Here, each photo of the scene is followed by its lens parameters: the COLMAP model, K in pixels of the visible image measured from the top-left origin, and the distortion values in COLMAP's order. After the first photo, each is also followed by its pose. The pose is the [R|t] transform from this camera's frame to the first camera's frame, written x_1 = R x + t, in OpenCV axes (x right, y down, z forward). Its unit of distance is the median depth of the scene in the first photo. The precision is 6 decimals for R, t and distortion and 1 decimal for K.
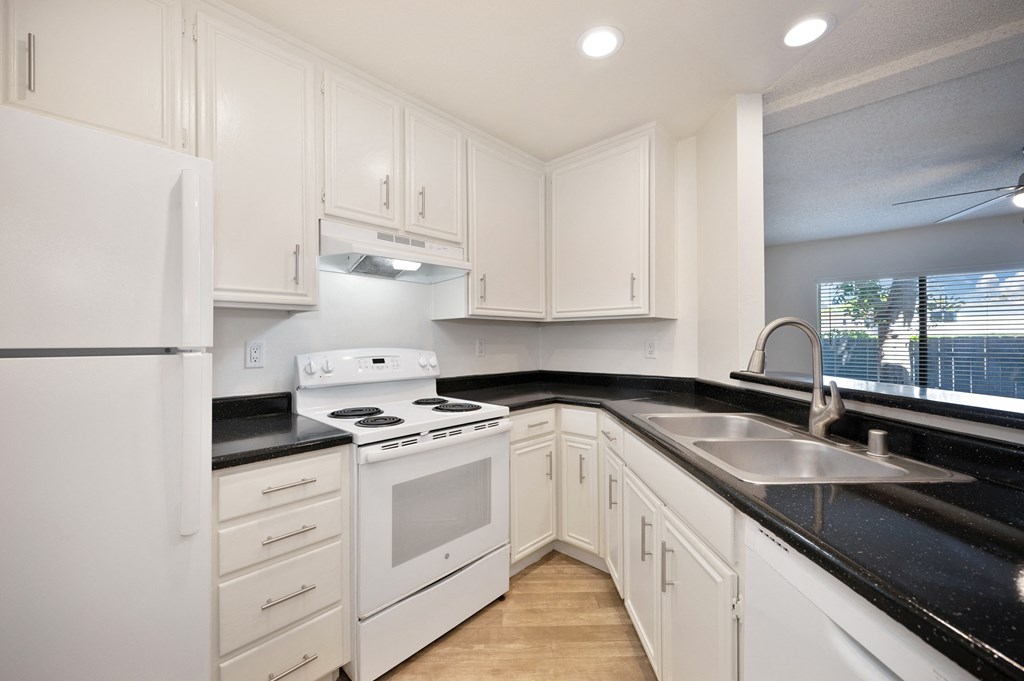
lens RADIAL K [[389.4, 0, 515.1], [0, 389.4, 354.4], [0, 0, 1]] dist [-0.007203, -0.000196]
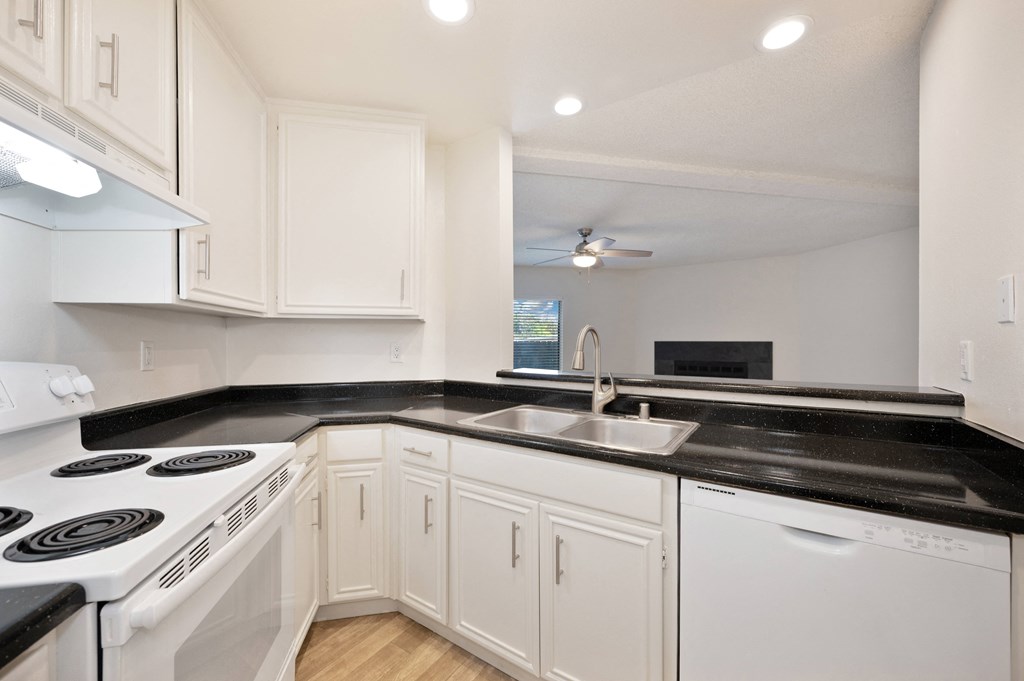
lens RADIAL K [[389.4, 0, 515.1], [0, 389.4, 354.4], [0, 0, 1]] dist [-0.007203, -0.000196]
pose [[0.590773, -0.022647, 0.806520, -0.299435], [0.028417, 0.999570, 0.007253, -0.010007], [-0.806337, 0.018634, 0.591162, 0.269531]]
